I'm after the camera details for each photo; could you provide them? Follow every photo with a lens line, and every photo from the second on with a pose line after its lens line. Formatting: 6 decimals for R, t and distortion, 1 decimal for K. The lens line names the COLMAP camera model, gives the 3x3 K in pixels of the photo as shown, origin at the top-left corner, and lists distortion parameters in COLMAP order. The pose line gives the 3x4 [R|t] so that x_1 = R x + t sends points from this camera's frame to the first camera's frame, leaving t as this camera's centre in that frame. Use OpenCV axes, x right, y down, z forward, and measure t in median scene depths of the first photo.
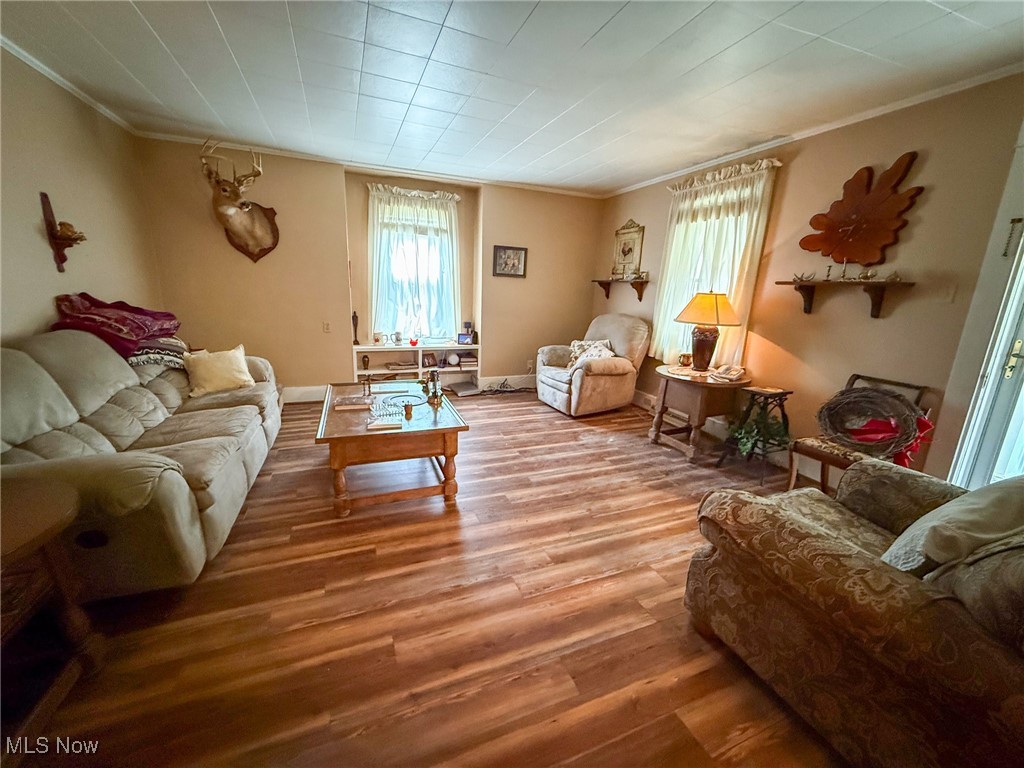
lens RADIAL K [[409.1, 0, 511.0], [0, 409.1, 385.3], [0, 0, 1]] dist [-0.001158, -0.000235]
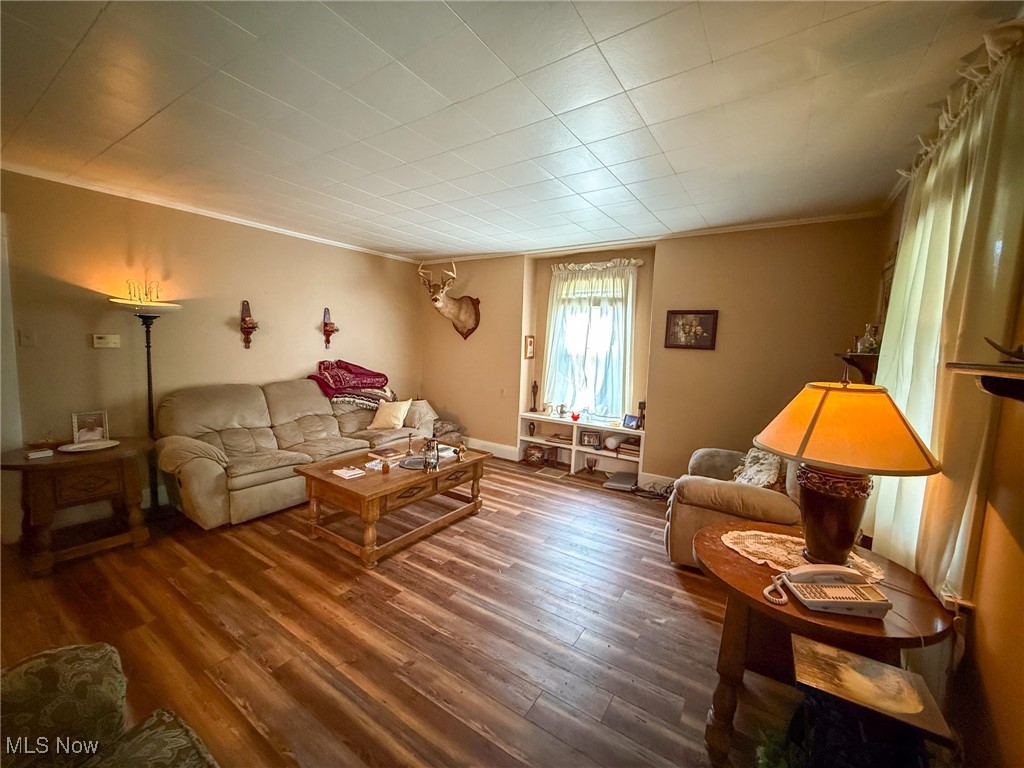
lens RADIAL K [[409.1, 0, 511.9], [0, 409.1, 383.7], [0, 0, 1]] dist [-0.001158, -0.000235]
pose [[0.563691, 0.063630, -0.823531, 0.479719], [-0.204622, 0.976707, -0.064596, -0.094074], [0.800239, 0.204925, 0.563581, 0.356473]]
